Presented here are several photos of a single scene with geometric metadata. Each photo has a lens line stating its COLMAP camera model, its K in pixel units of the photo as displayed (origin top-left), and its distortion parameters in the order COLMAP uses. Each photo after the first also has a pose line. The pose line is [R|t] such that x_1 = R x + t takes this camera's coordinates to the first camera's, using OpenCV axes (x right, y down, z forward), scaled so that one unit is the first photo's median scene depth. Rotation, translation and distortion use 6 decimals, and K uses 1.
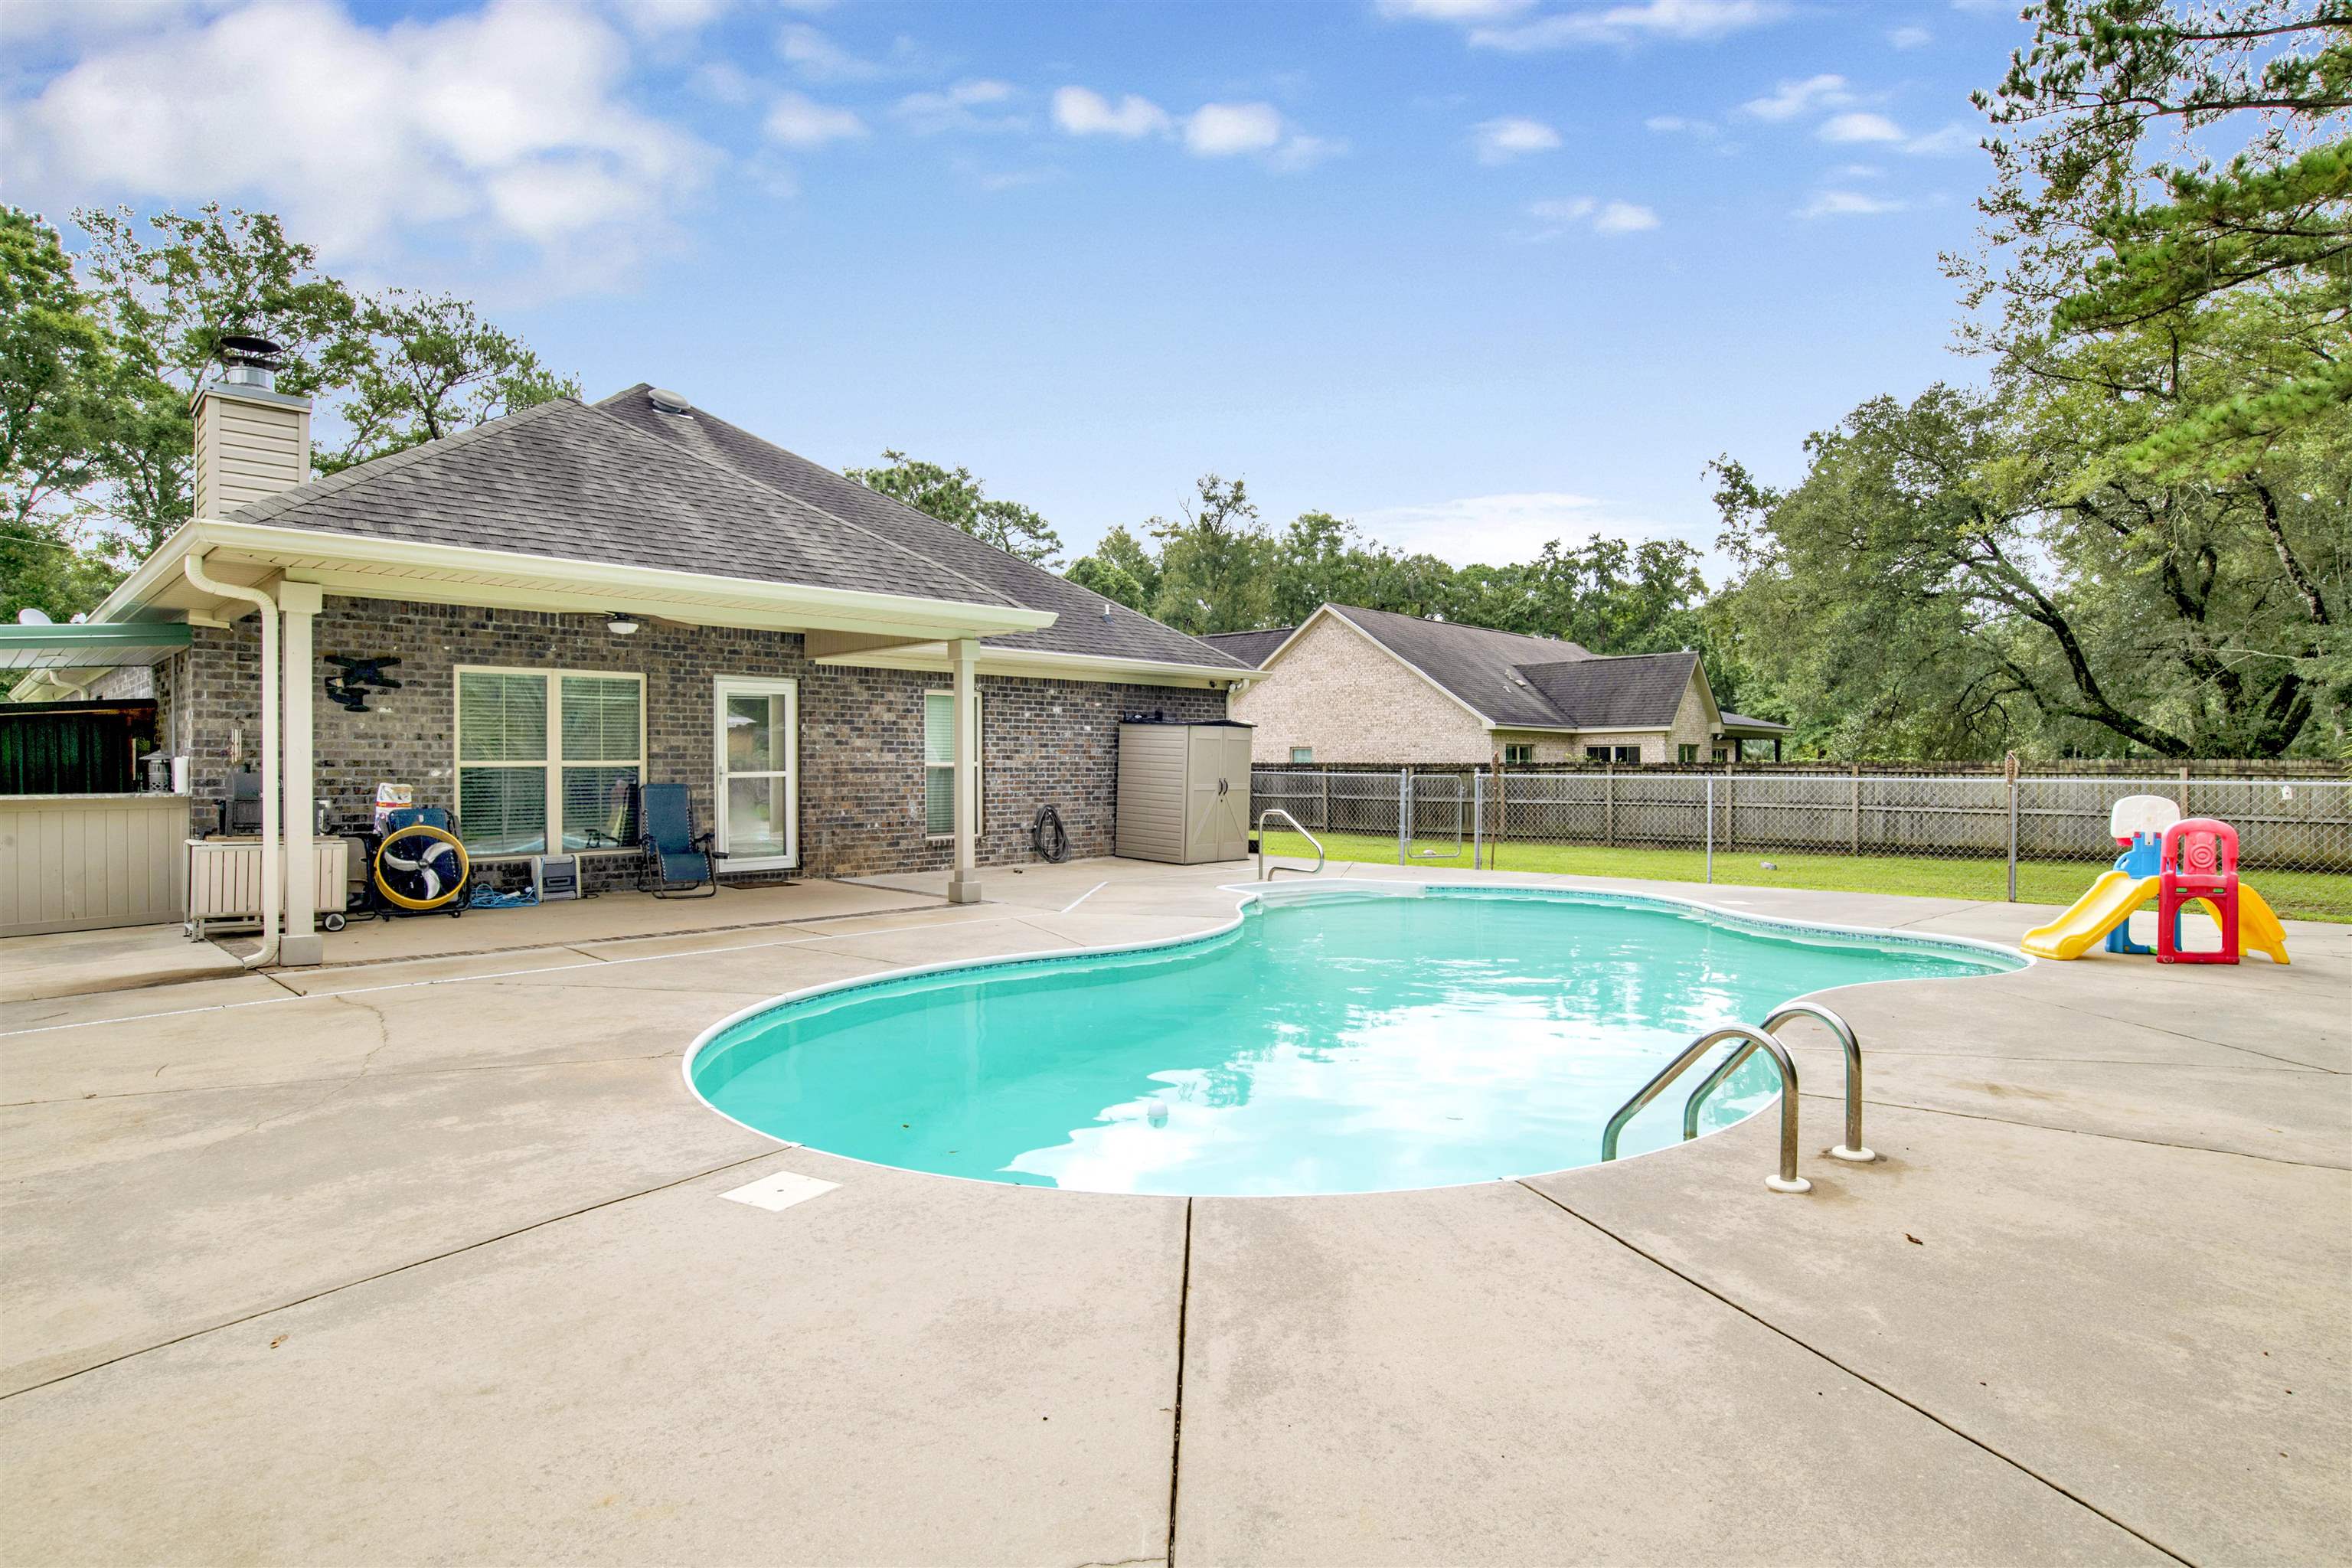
lens RADIAL K [[1234.8, 0, 1192.2], [0, 1234.8, 780.7], [0, 0, 1]] dist [-0.072186, 0.023561]
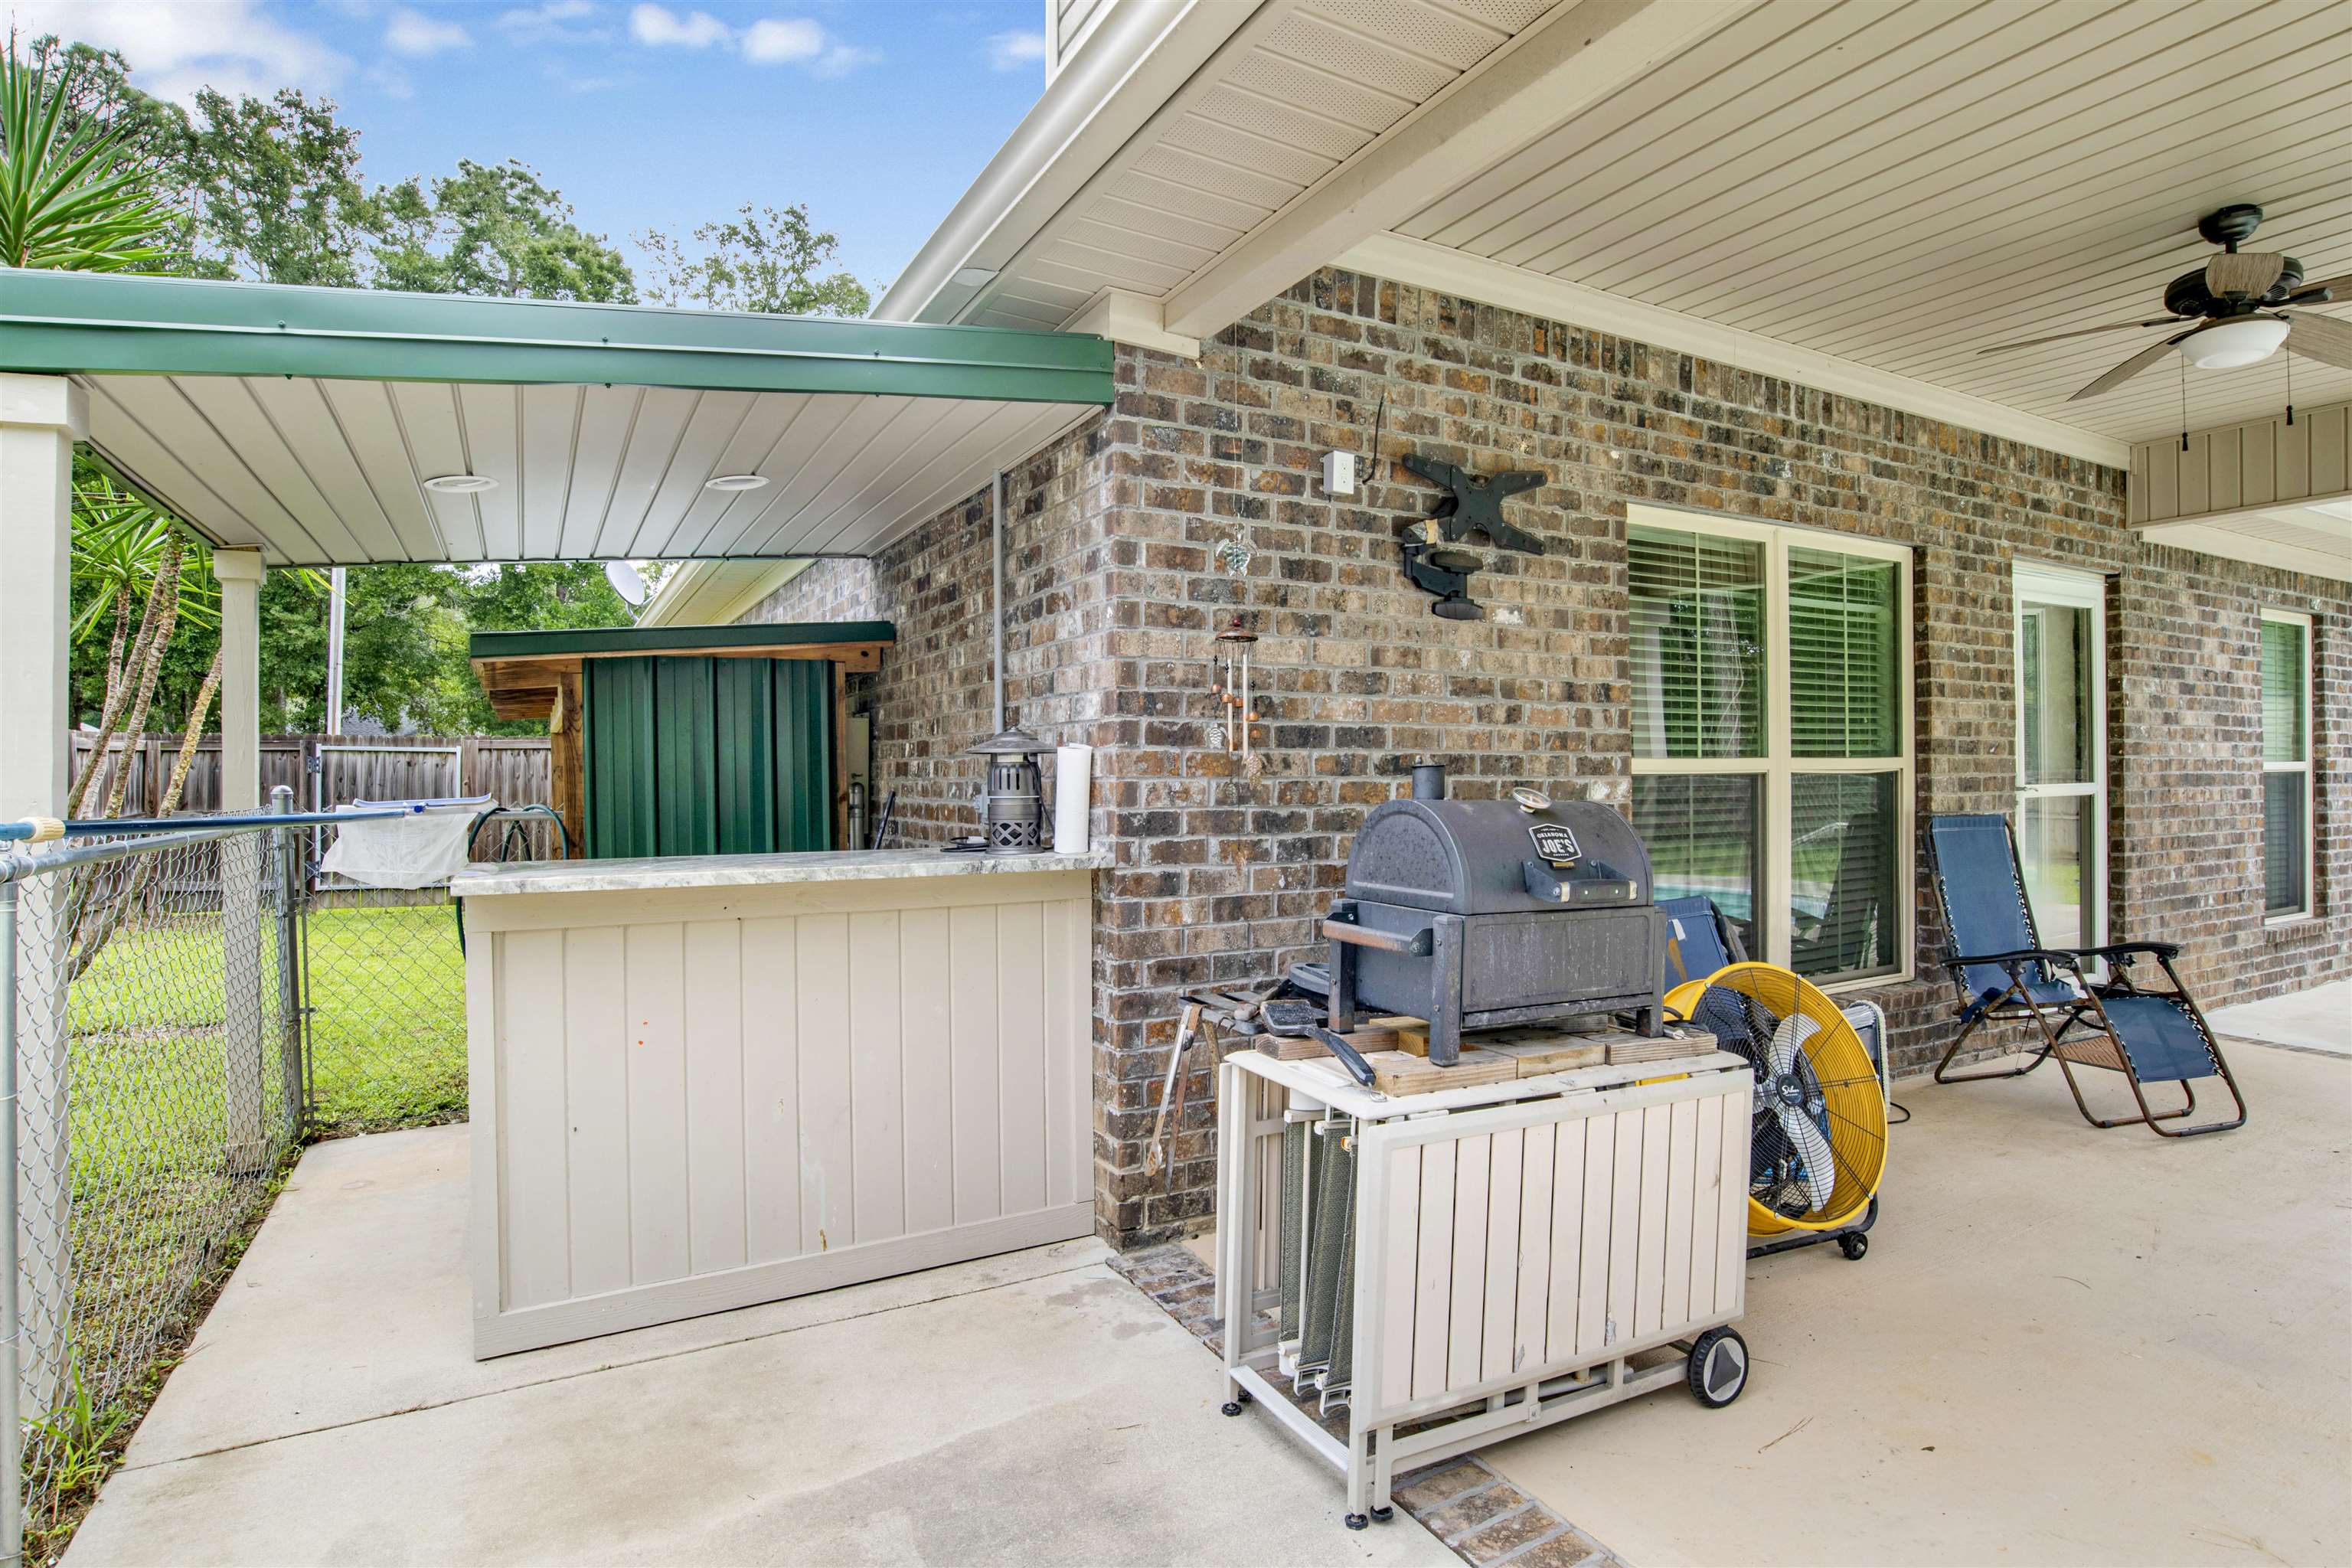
lens RADIAL K [[1234.8, 0, 1157.2], [0, 1234.8, 790.6], [0, 0, 1]] dist [-0.072186, 0.023561]
pose [[0.941909, 0.002649, -0.335858, -0.639462], [-0.001109, 0.999988, 0.004779, -0.008169], [0.335867, -0.004129, 0.941900, 0.610420]]
